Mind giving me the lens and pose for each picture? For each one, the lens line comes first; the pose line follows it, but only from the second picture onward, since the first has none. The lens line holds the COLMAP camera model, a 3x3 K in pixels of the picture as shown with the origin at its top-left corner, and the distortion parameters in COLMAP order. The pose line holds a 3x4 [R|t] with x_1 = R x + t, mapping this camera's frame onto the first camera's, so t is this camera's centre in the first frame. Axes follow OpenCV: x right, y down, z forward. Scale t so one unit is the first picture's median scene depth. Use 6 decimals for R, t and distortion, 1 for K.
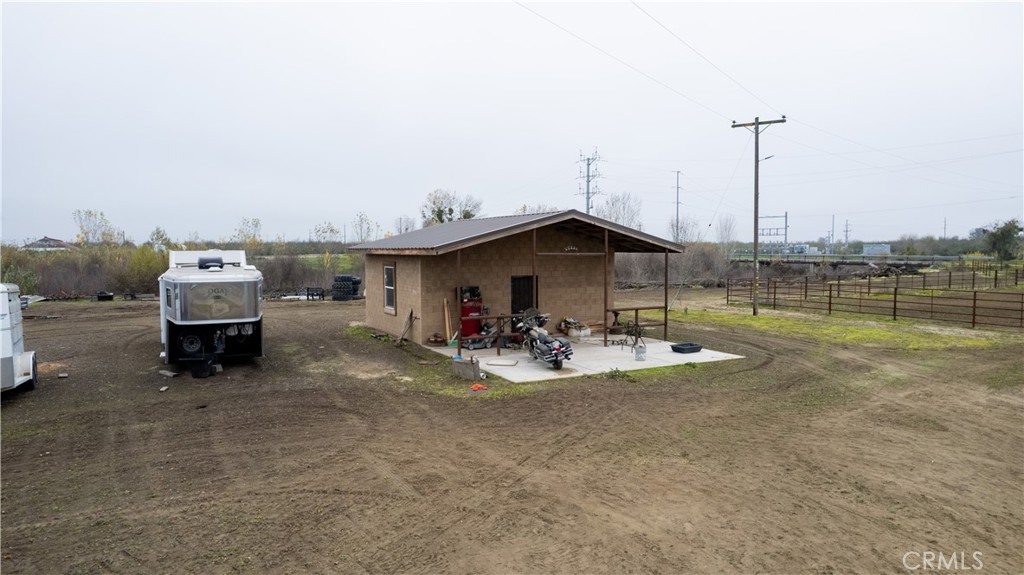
lens RADIAL K [[660.7, 0, 515.4], [0, 660.7, 289.4], [0, 0, 1]] dist [-0.078654, 0.068092]
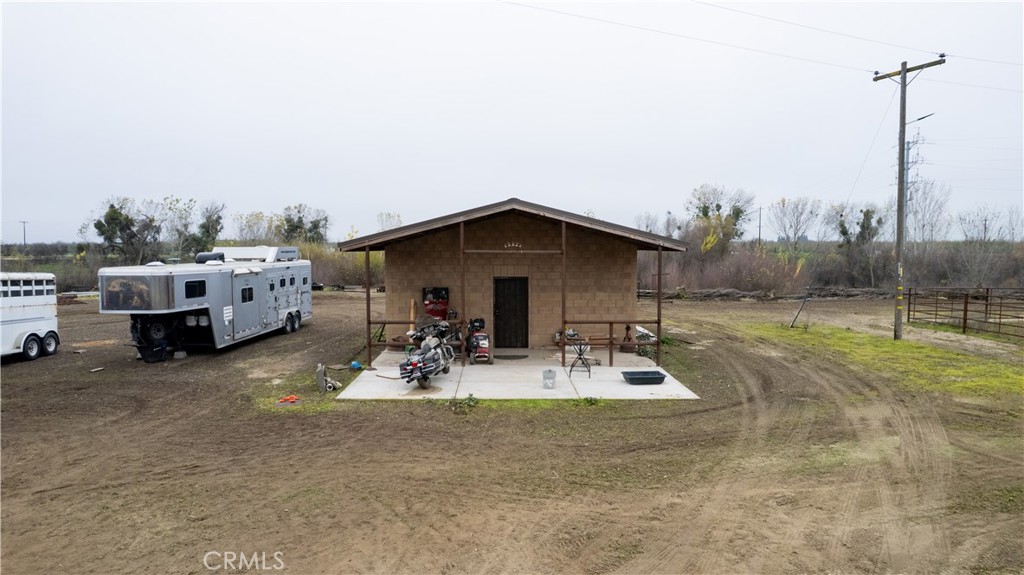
lens RADIAL K [[660.7, 0, 509.8], [0, 660.7, 288.0], [0, 0, 1]] dist [-0.078654, 0.068092]
pose [[0.887683, 0.031029, -0.459409, 0.430297], [-0.030796, 0.999494, 0.008001, -0.013432], [0.459425, 0.007046, 0.888189, 0.239146]]
